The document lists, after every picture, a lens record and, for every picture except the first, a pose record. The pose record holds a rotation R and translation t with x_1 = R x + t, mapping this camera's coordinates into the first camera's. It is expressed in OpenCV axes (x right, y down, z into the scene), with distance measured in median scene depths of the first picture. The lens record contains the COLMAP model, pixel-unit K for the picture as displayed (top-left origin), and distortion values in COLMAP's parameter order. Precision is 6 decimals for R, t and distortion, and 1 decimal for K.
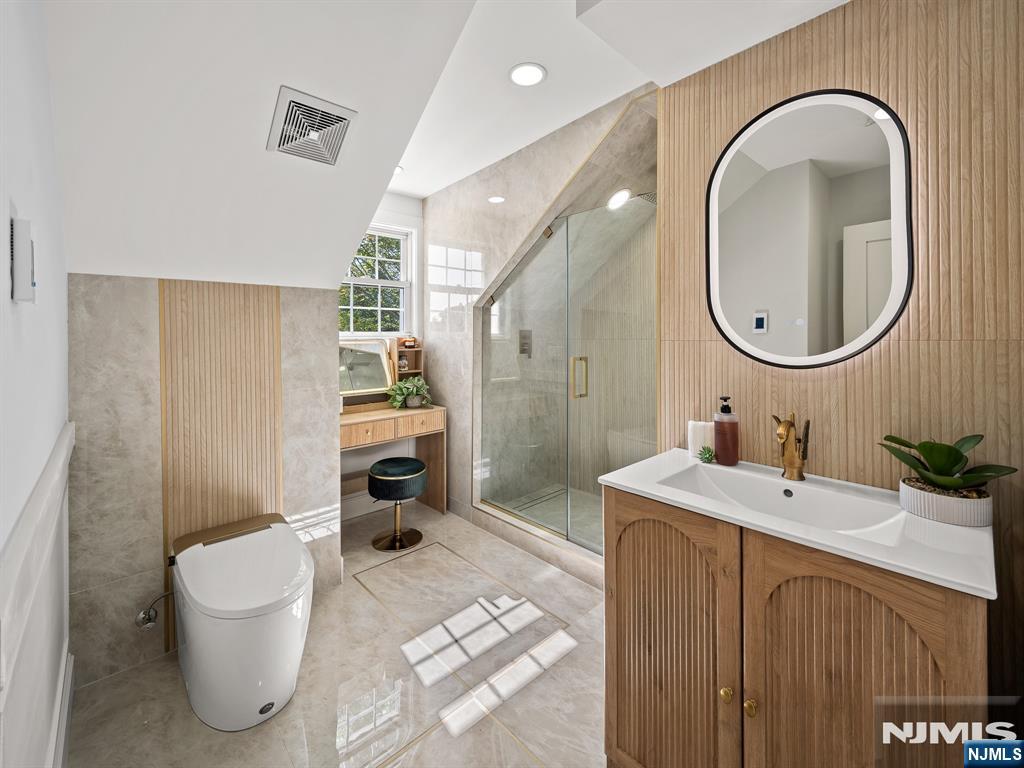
lens RADIAL K [[421.5, 0, 508.8], [0, 421.5, 343.2], [0, 0, 1]] dist [0.000741, -0.000065]
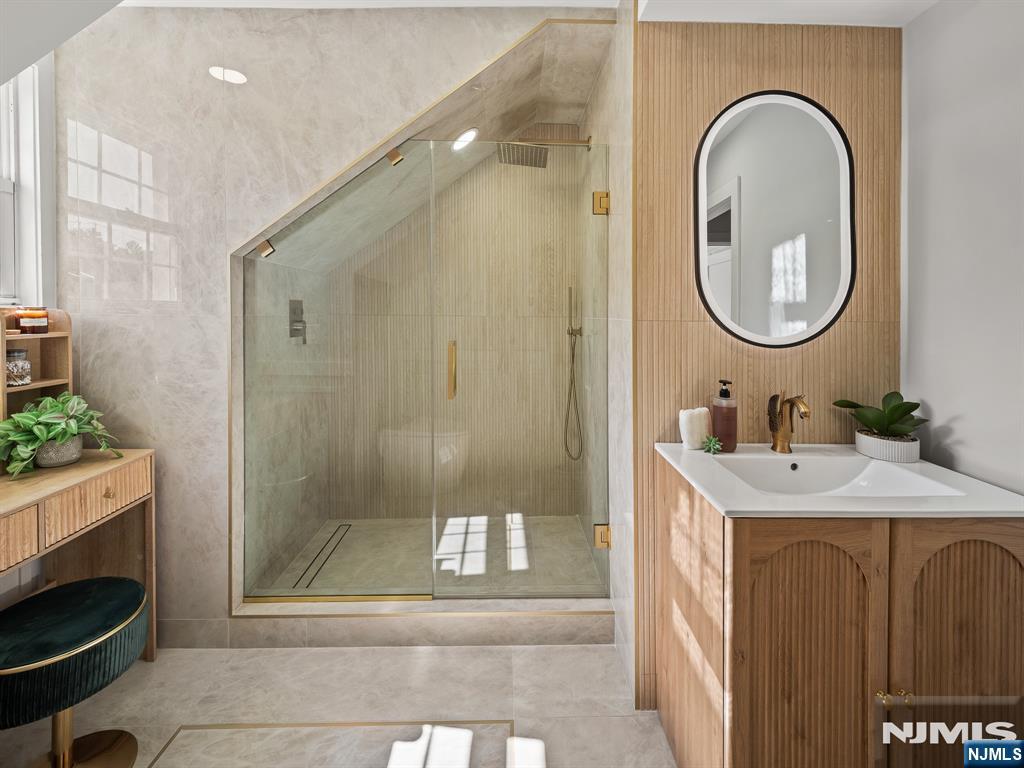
lens RADIAL K [[437.1, 0, 512.1], [0, 437.1, 324.5], [0, 0, 1]] dist [0.002802, -0.000002]
pose [[0.663101, -0.009403, 0.748471, -0.316236], [-0.003298, 0.999875, 0.015483, -0.007361], [-0.748523, -0.012735, 0.662987, 0.410246]]
